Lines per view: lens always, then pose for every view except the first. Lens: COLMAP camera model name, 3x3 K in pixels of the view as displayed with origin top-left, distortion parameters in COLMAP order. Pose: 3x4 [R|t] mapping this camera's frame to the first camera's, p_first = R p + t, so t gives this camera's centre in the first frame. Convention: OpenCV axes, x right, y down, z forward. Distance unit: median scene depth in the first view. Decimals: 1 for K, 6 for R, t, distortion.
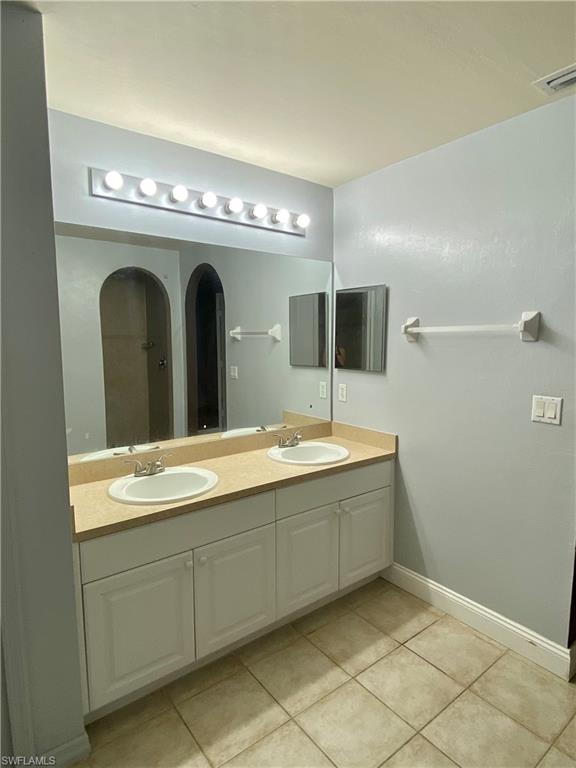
lens RADIAL K [[434.2, 0, 285.6], [0, 434.2, 387.4], [0, 0, 1]] dist [0.007893, -0.002051]
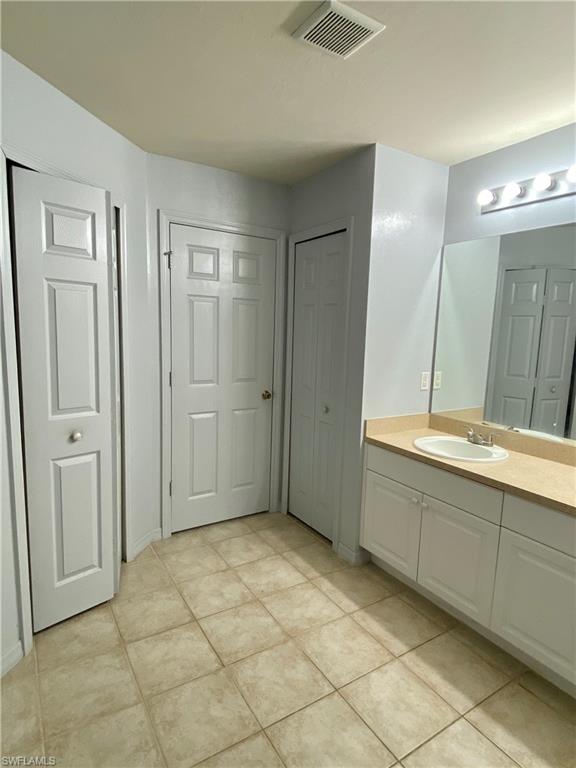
lens RADIAL K [[434.2, 0, 284.4], [0, 434.2, 381.0], [0, 0, 1]] dist [0.007893, -0.002051]
pose [[-0.072714, 0.165451, -0.983534, 1.011677], [-0.122023, 0.977260, 0.173417, -0.111026], [0.989860, 0.132624, -0.050872, 0.649904]]
